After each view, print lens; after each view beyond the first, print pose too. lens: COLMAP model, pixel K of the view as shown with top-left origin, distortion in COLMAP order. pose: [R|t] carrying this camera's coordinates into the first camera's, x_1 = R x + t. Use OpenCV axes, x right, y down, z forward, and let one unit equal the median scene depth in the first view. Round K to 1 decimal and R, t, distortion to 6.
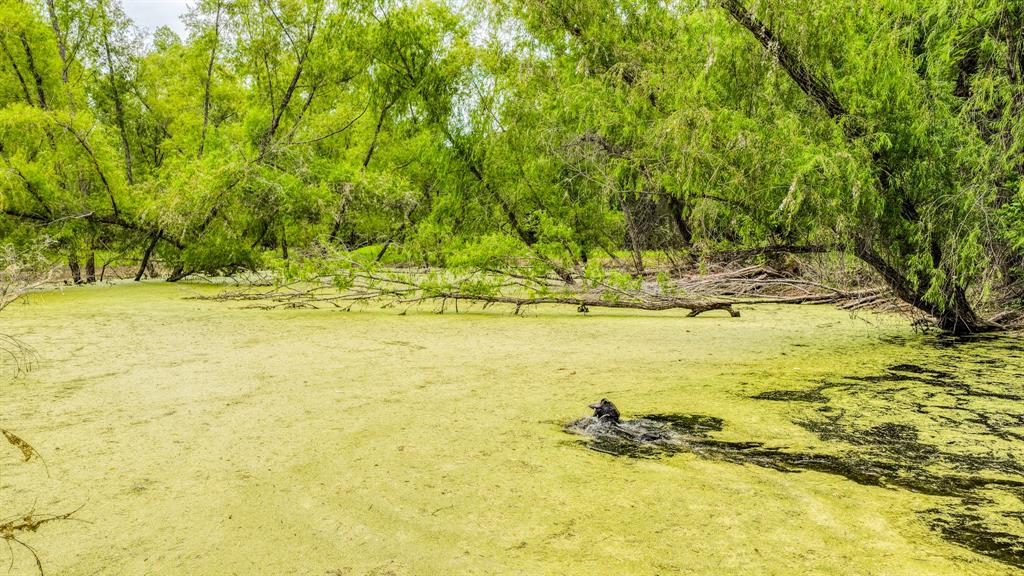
lens RADIAL K [[881.3, 0, 512.0], [0, 881.3, 288.0], [0, 0, 1]] dist [-0.006005, 0.002417]
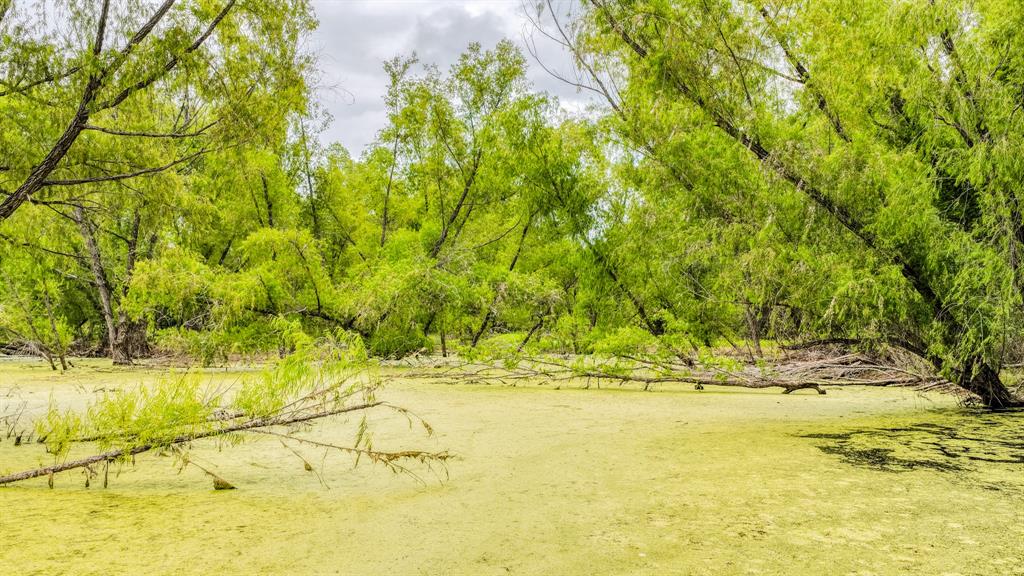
lens RADIAL K [[881.3, 0, 512.0], [0, 881.3, 288.0], [0, 0, 1]] dist [-0.006005, 0.002417]
pose [[0.989468, -0.002847, -0.144727, -0.001358], [-0.011517, 0.995089, -0.098313, 0.007835], [0.144296, 0.098944, 0.984575, -0.234968]]
